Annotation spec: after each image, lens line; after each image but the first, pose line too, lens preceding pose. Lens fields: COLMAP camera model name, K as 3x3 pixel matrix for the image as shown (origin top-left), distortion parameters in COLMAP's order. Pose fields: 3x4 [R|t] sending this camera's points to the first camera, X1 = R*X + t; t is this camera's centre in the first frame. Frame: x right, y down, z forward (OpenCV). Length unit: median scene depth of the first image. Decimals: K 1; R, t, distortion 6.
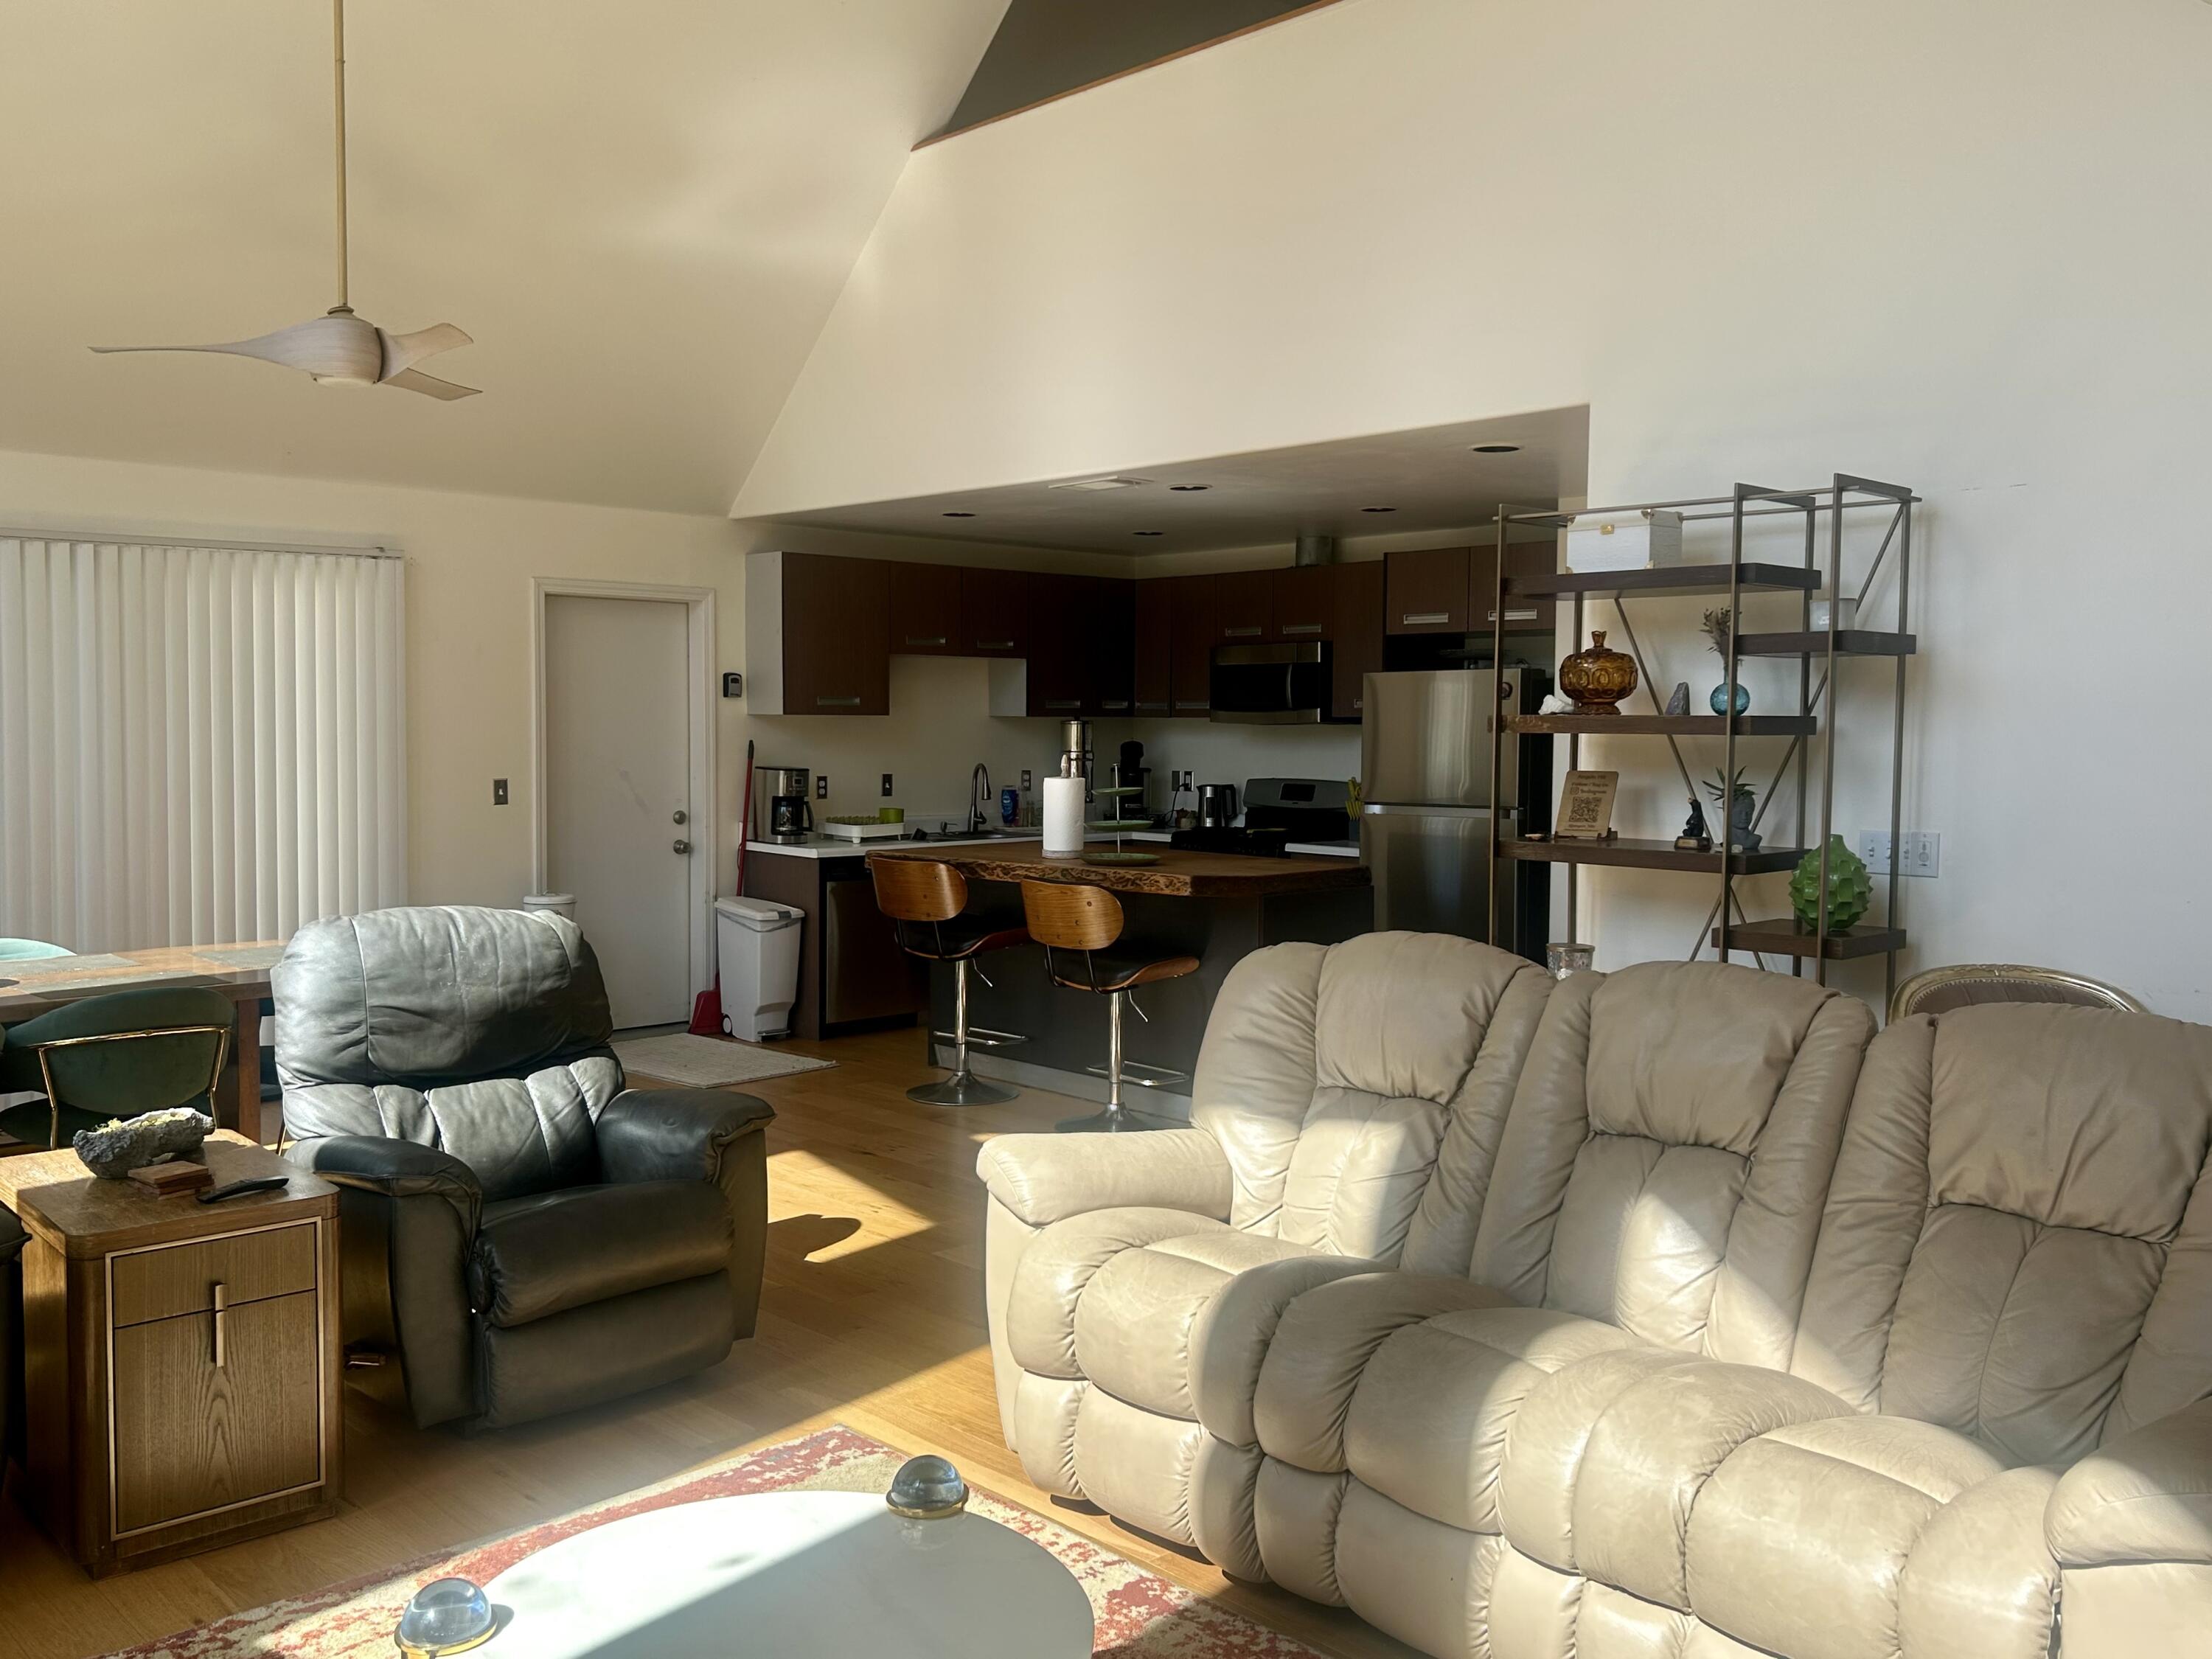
lens RADIAL K [[1868.0, 0, 1091.9], [0, 1868.0, 834.6], [0, 0, 1]] dist [0.003298, -0.020039]
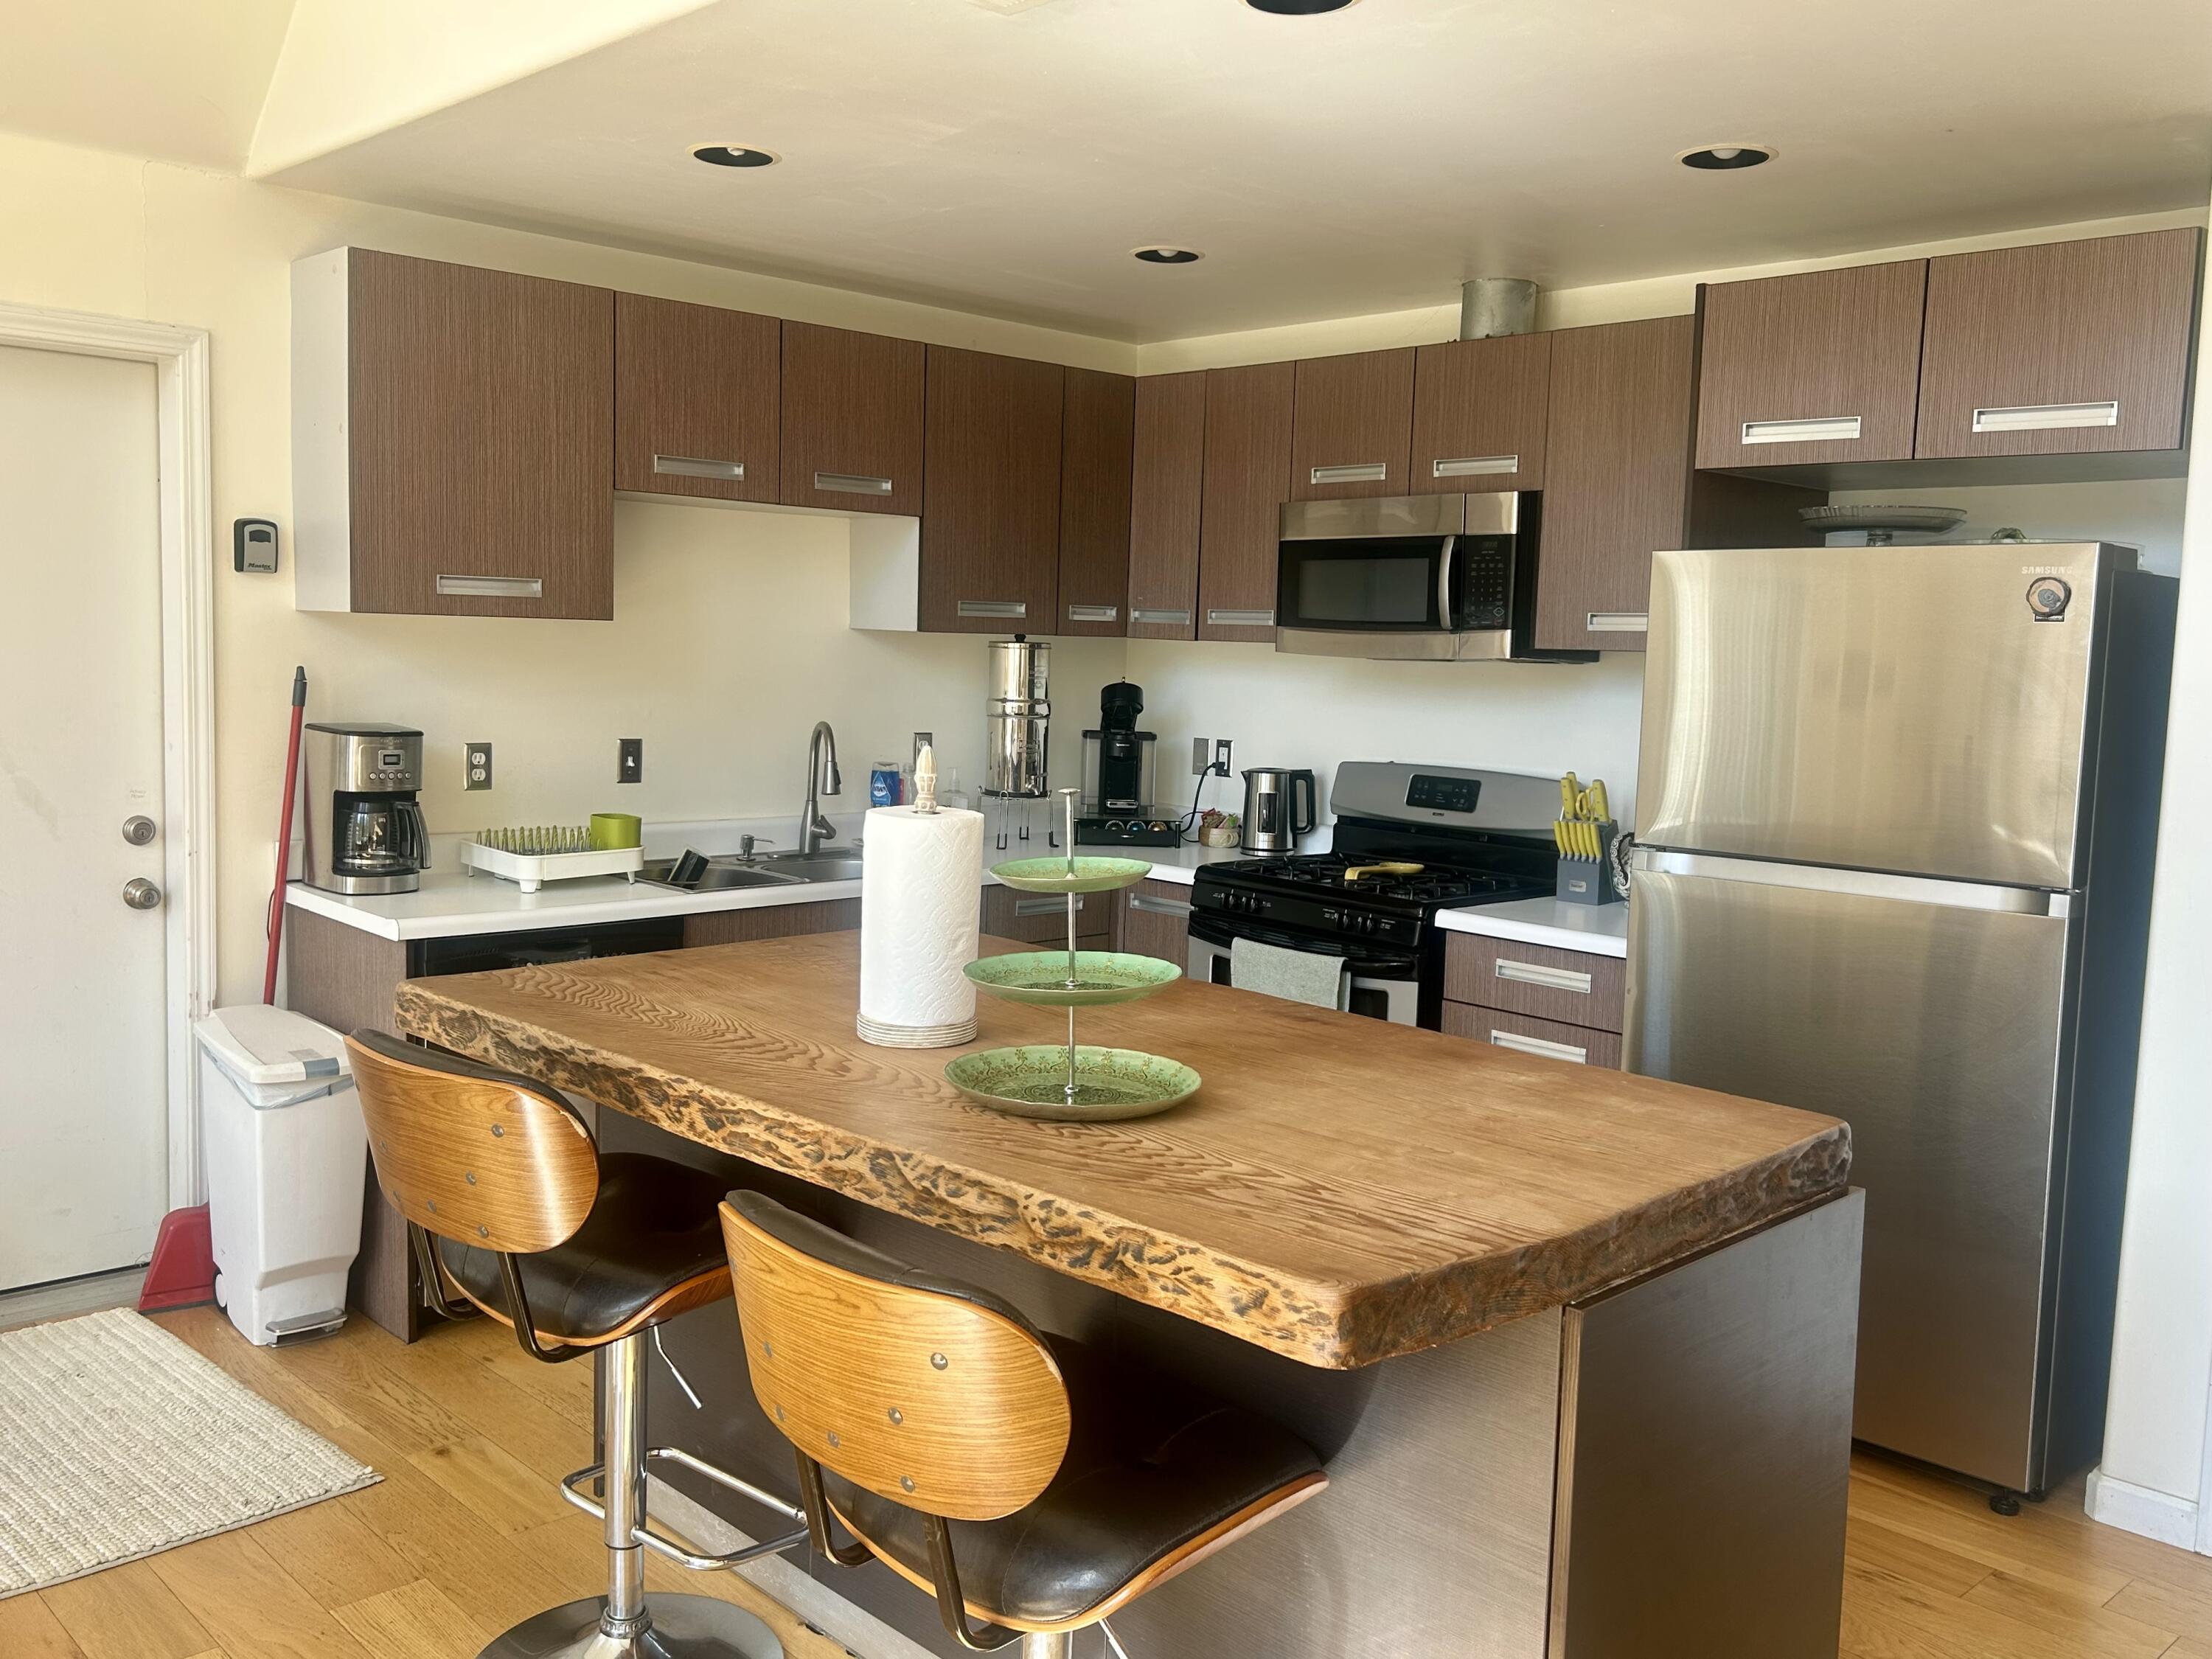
lens RADIAL K [[1905.5, 0, 1106.0], [0, 1905.5, 829.5], [0, 0, 1]] dist [0.114646, -0.343471]
pose [[0.999616, 0.023961, 0.013912, 0.011761], [-0.024491, 0.998929, 0.039257, -0.034222], [-0.012957, -0.039582, 0.999132, 0.526537]]
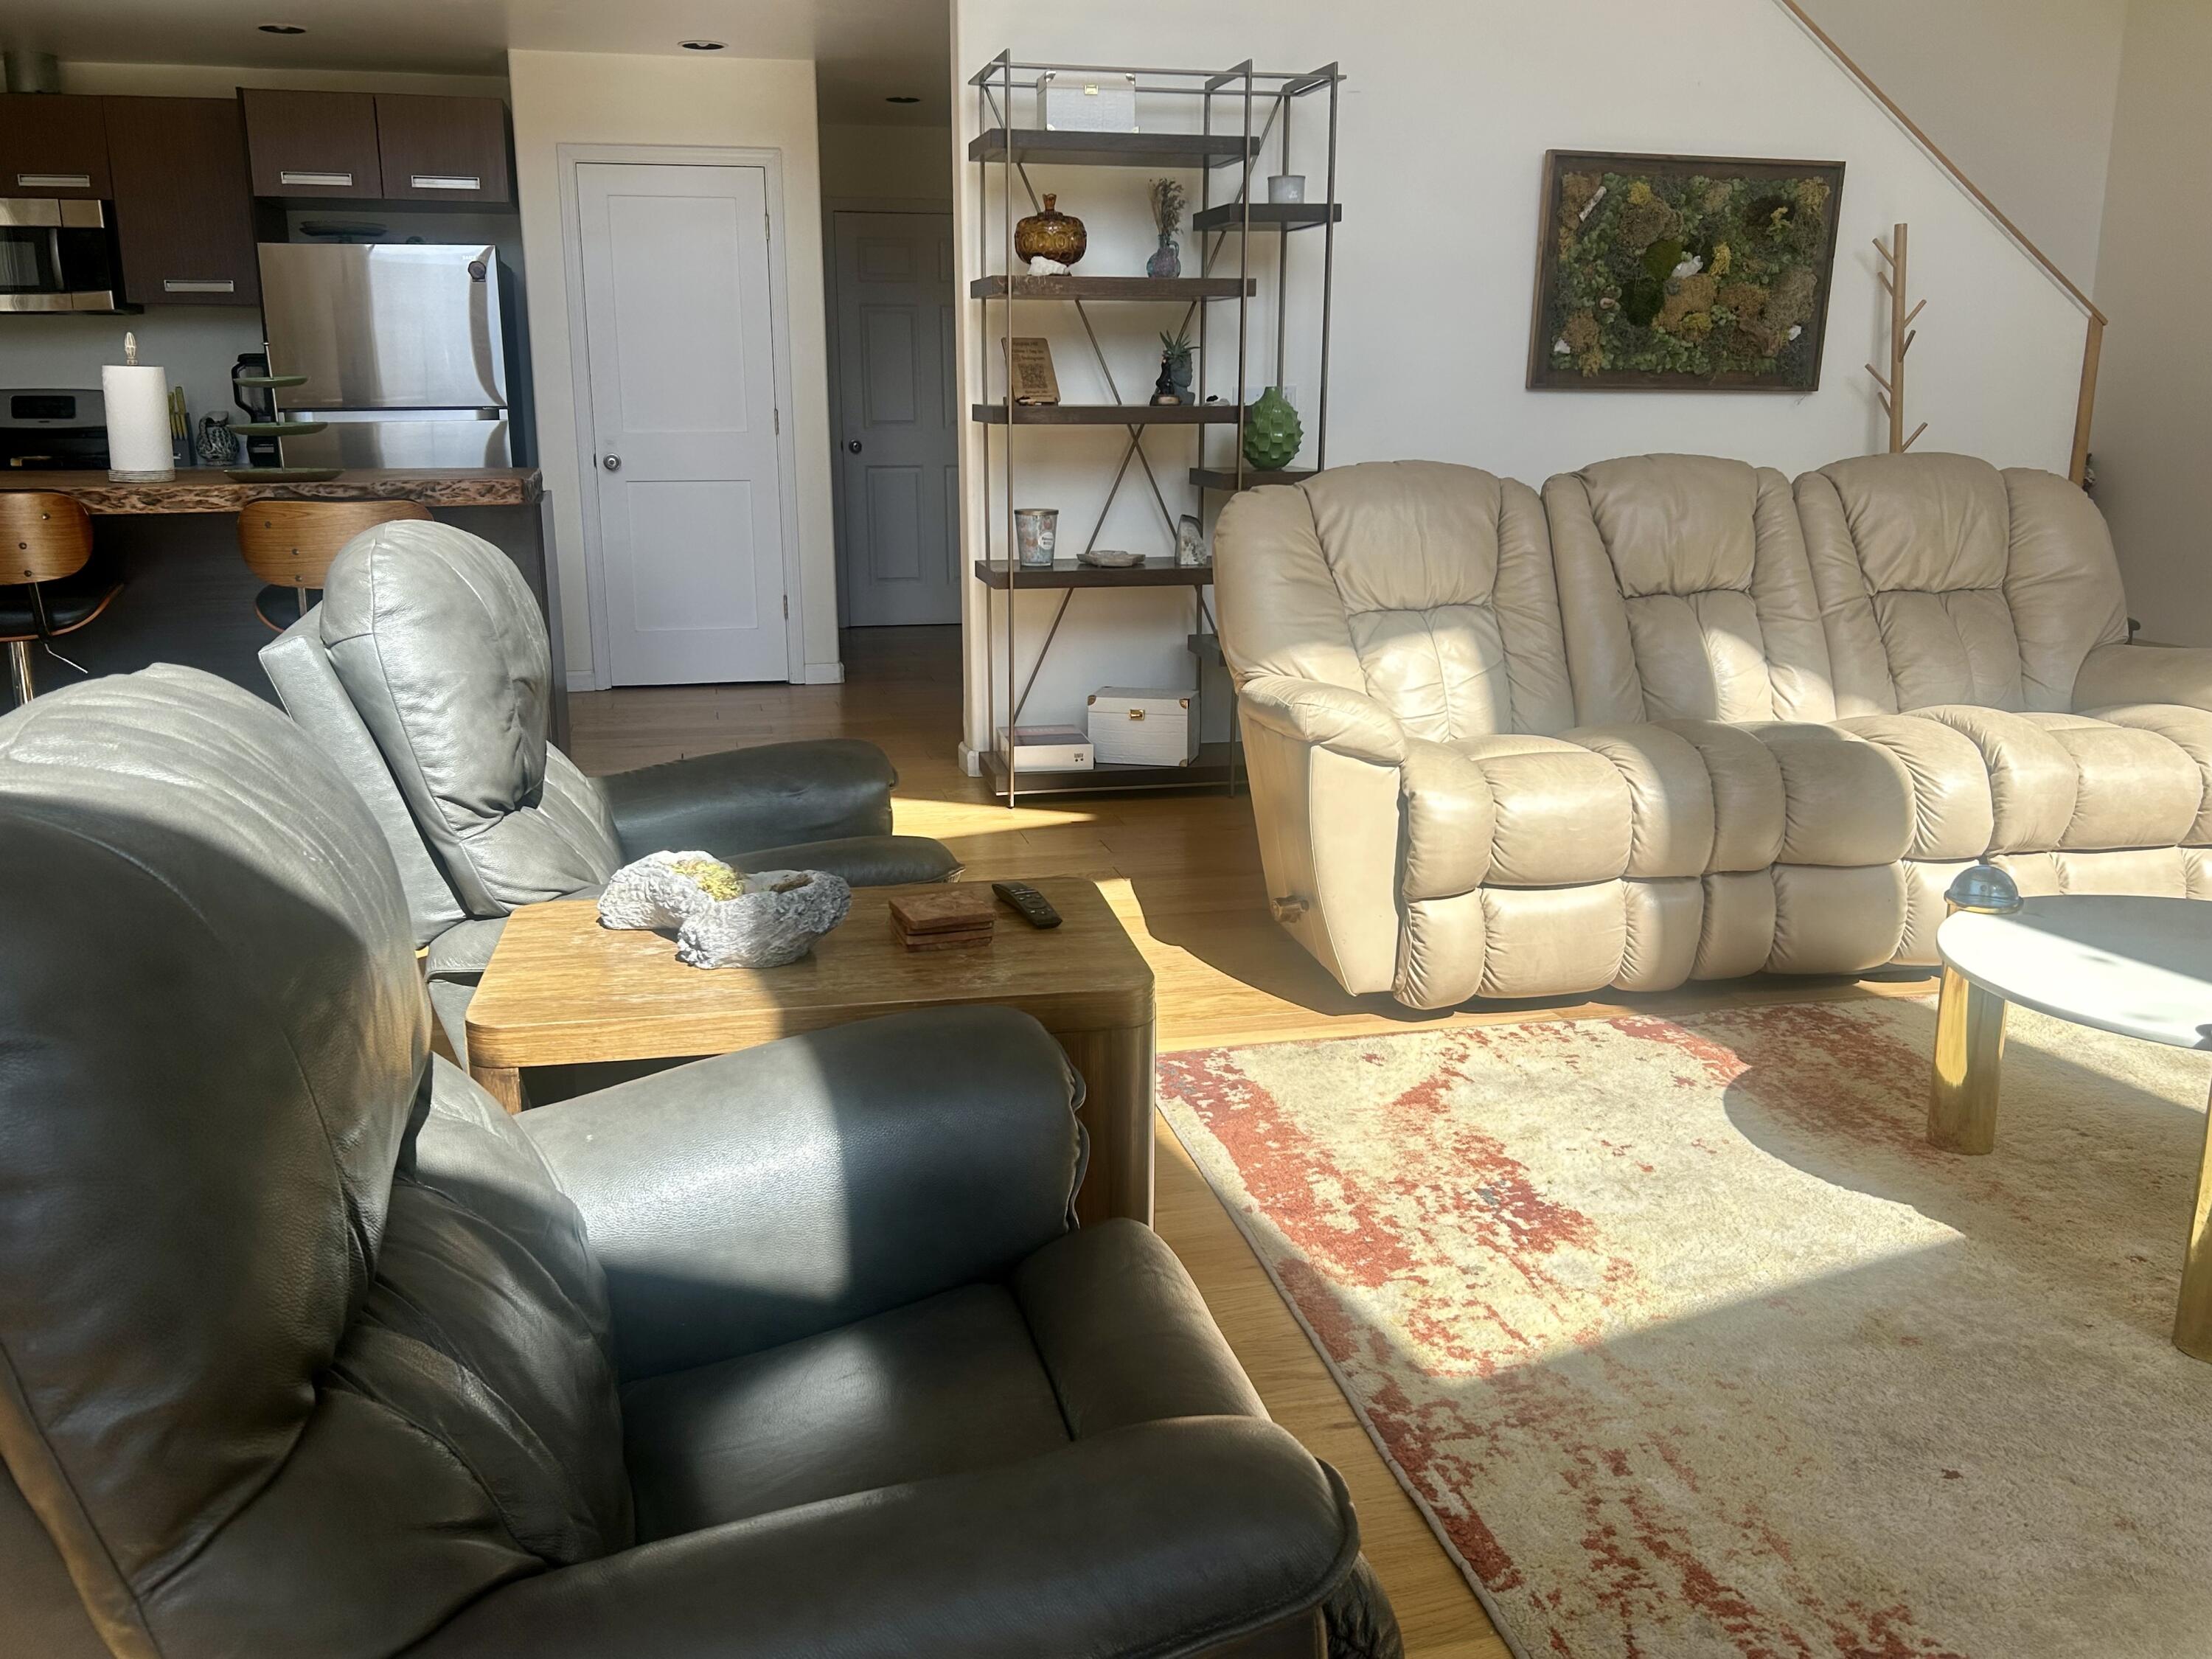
lens RADIAL K [[1868.0, 0, 1091.9], [0, 1868.0, 834.6], [0, 0, 1]] dist [0.003298, -0.020039]
pose [[0.522954, -0.210396, 0.825986, -0.374680], [0.053557, 0.975252, 0.214510, 0.009288], [-0.850676, -0.067942, 0.521281, 0.243307]]
